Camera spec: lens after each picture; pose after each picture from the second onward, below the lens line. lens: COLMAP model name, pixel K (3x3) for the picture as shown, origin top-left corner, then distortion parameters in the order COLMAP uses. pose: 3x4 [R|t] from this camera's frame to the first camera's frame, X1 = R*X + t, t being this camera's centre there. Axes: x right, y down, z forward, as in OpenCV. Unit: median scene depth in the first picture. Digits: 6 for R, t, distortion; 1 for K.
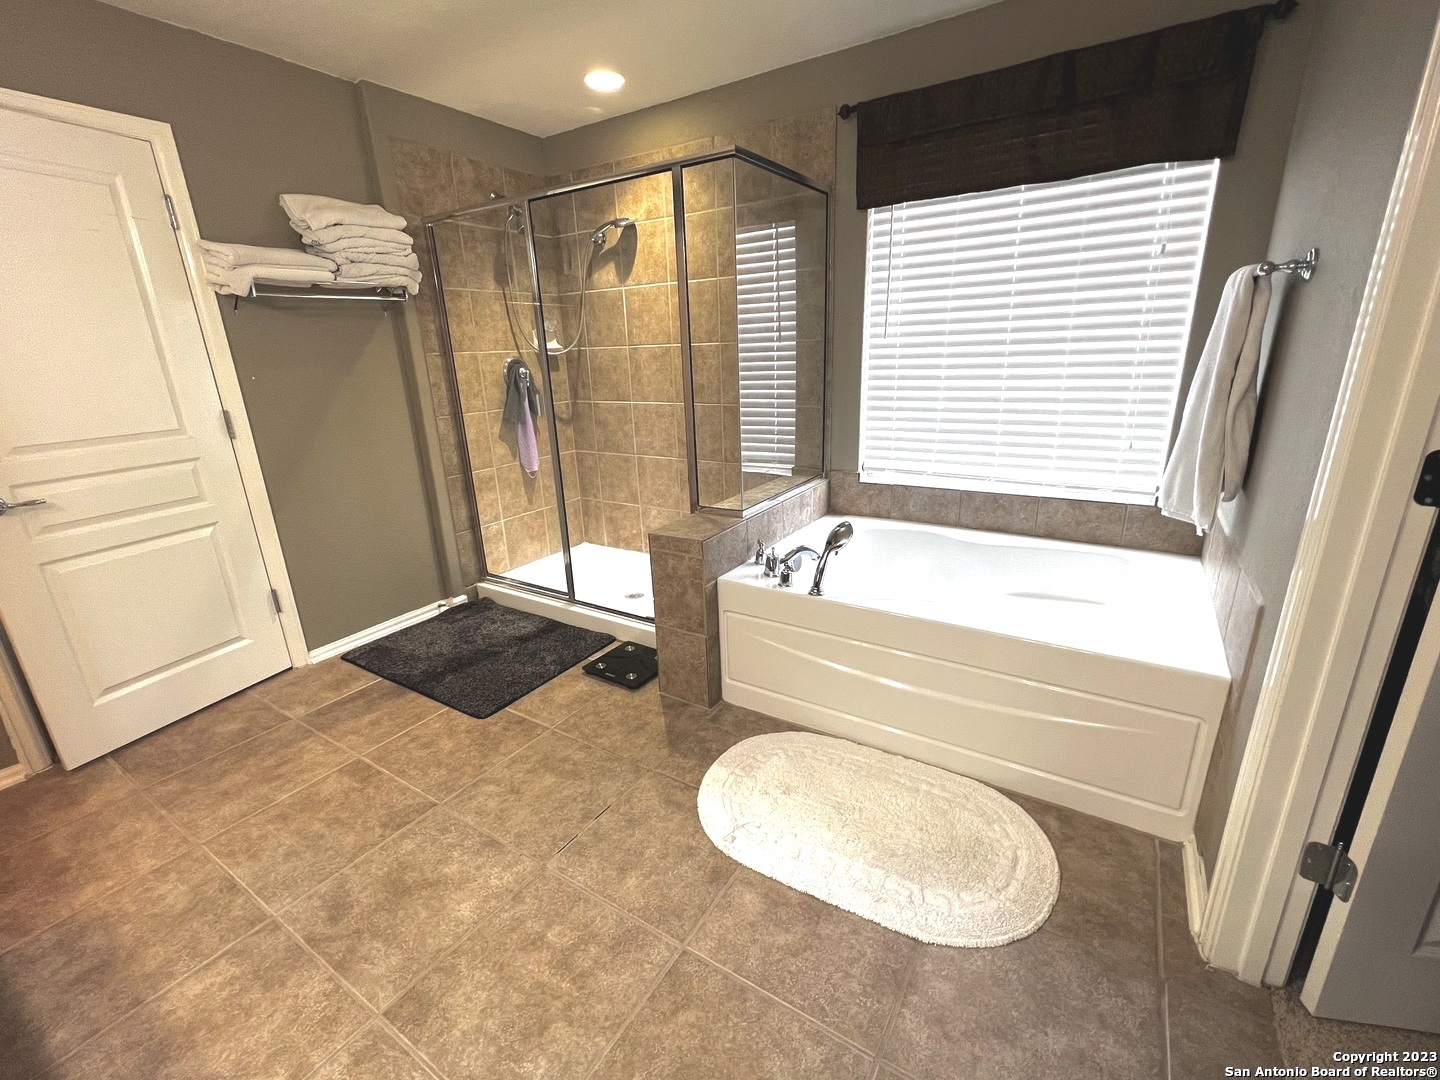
lens RADIAL K [[624.7, 0, 719.9], [0, 624.7, 543.4], [0, 0, 1]] dist [0.000574, -0.000144]
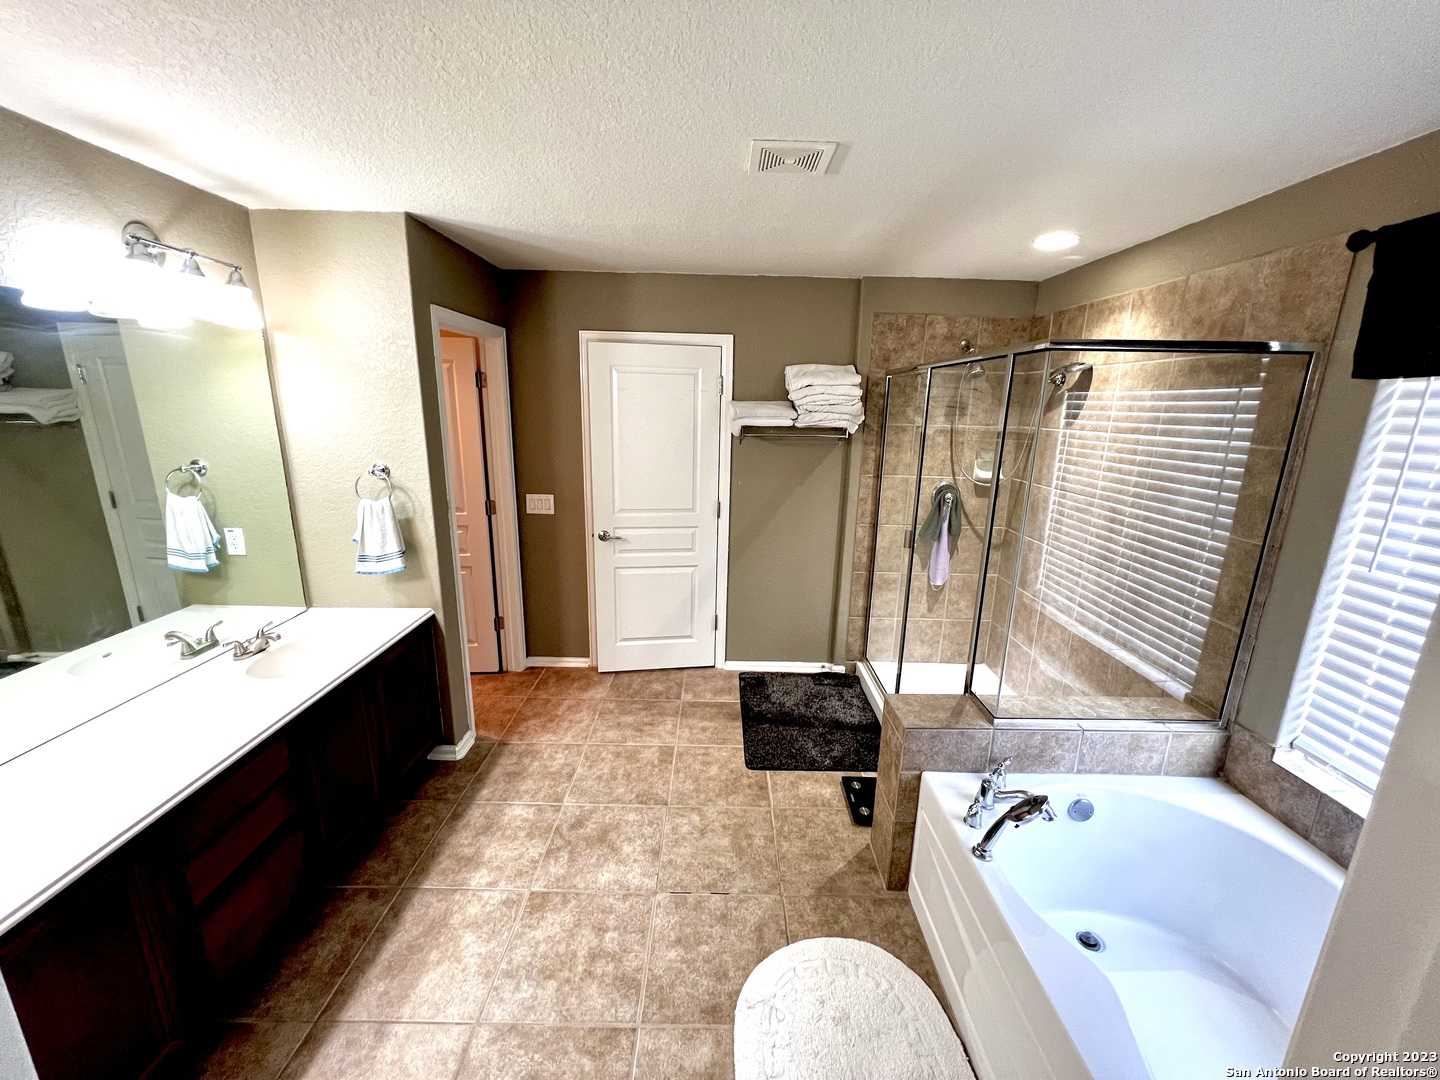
lens RADIAL K [[576.7, 0, 720.5], [0, 576.7, 540.8], [0, 0, 1]] dist [-0.003235, -0.000248]
pose [[0.536672, 0.240385, -0.808825, 0.413627], [-0.293320, 0.951929, 0.088292, -0.240082], [0.791168, 0.189860, 0.581383, 0.163371]]
